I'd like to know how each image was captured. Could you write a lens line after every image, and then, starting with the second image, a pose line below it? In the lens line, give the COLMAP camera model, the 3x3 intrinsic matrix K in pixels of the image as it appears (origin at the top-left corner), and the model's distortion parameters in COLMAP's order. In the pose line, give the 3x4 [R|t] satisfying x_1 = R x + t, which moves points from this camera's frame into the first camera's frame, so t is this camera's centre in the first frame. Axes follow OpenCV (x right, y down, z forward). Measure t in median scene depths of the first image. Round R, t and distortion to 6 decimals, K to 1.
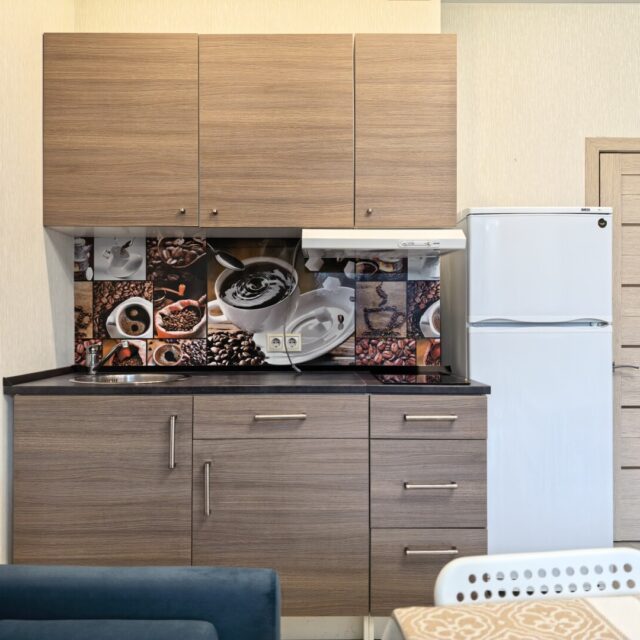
lens RADIAL K [[609.8, 0, 322.6], [0, 609.8, 323.5], [0, 0, 1]] dist [0.050849, 0.000000]
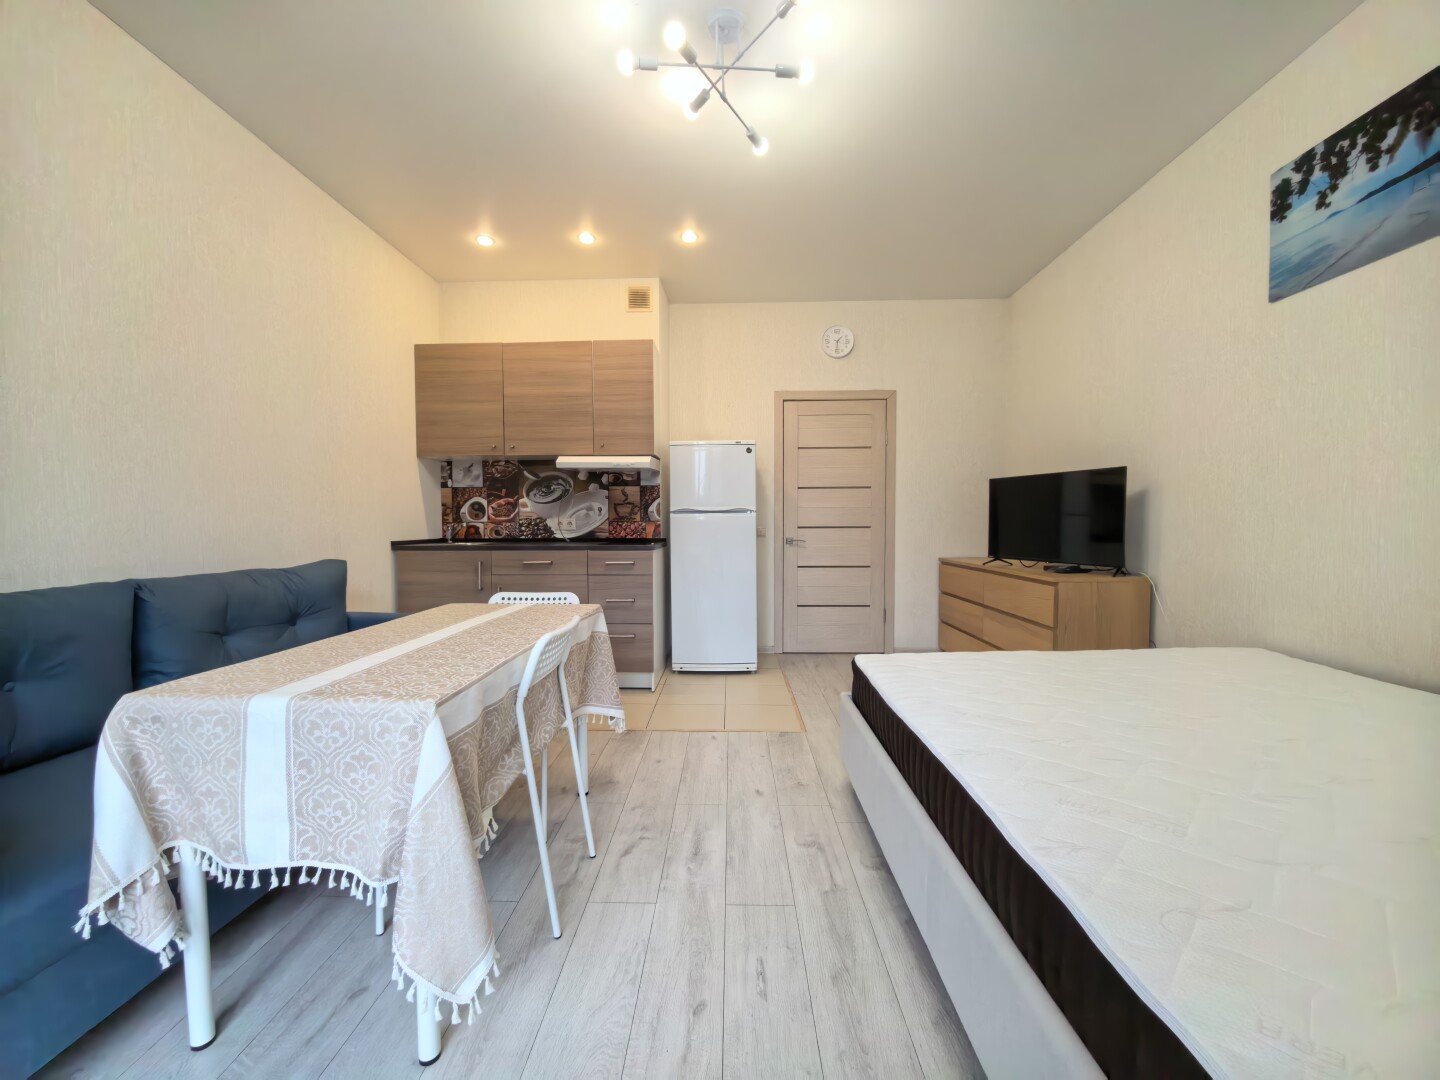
lens RADIAL K [[564.0, 0, 707.2], [0, 564.0, 539.6], [0, 0, 1]] dist [-0.006241, -0.003186]
pose [[0.998908, -0.002229, -0.046657, 0.405998], [0.003815, 0.999416, 0.033949, 0.023707], [0.046555, -0.034090, 0.998334, -0.514055]]
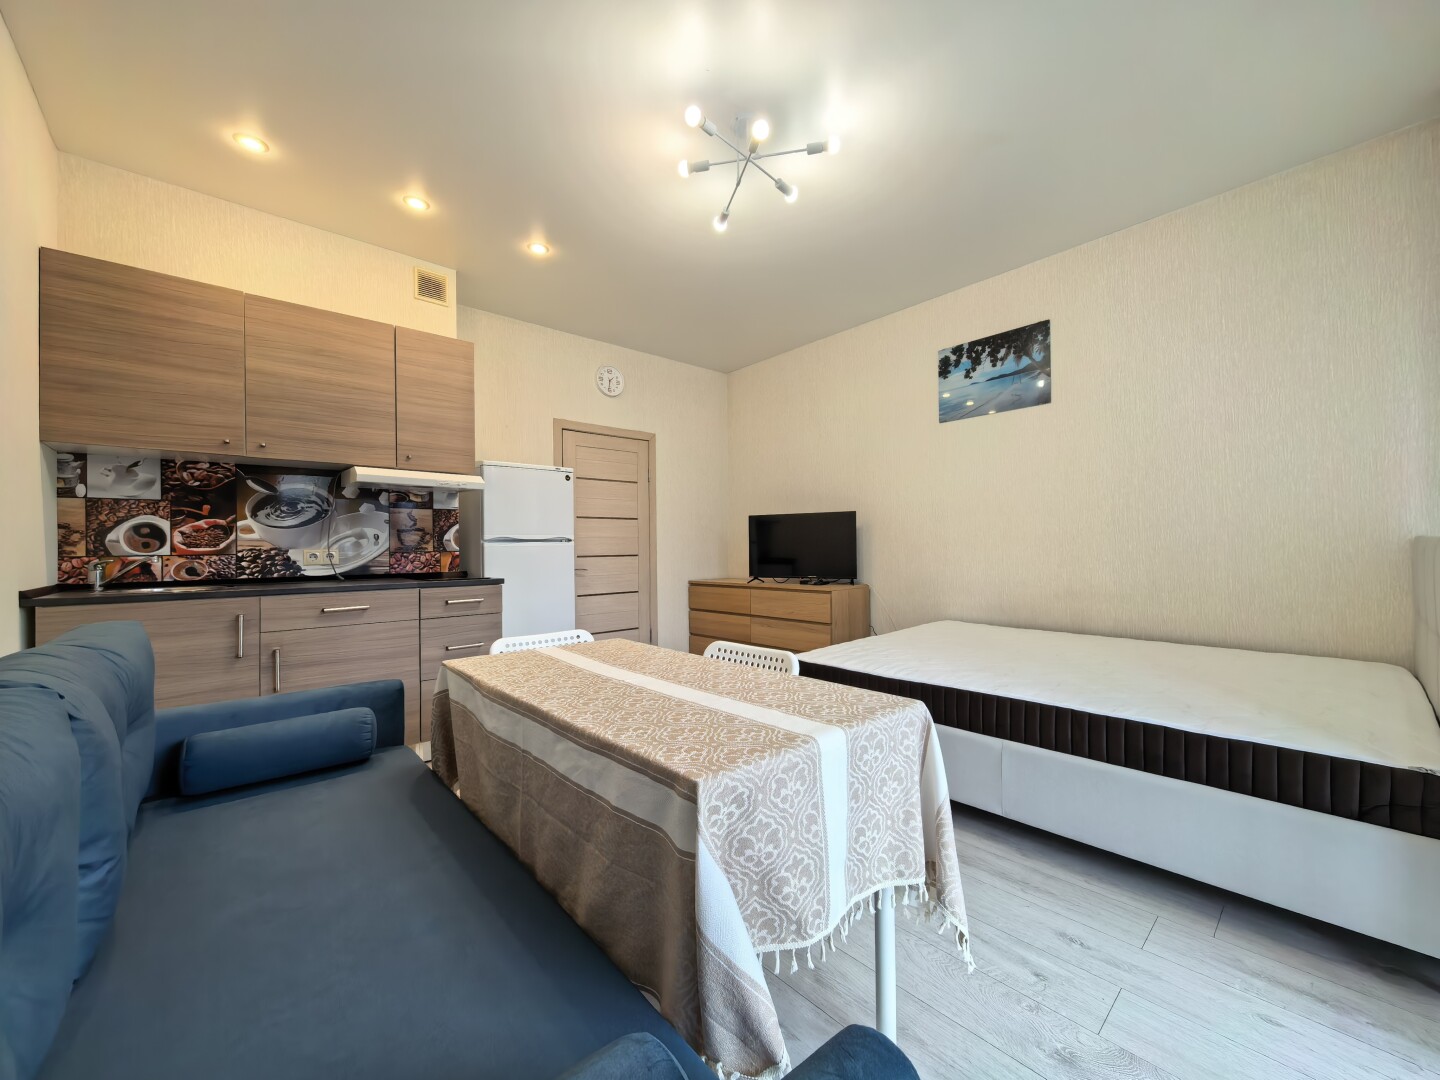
lens RADIAL K [[564.0, 0, 727.8], [0, 564.0, 546.4], [0, 0, 1]] dist [-0.006241, -0.003186]
pose [[0.751883, -0.006656, 0.659263, -0.199781], [0.012132, 0.999919, -0.003741, 0.026018], [-0.659185, 0.010811, 0.751903, -0.373794]]
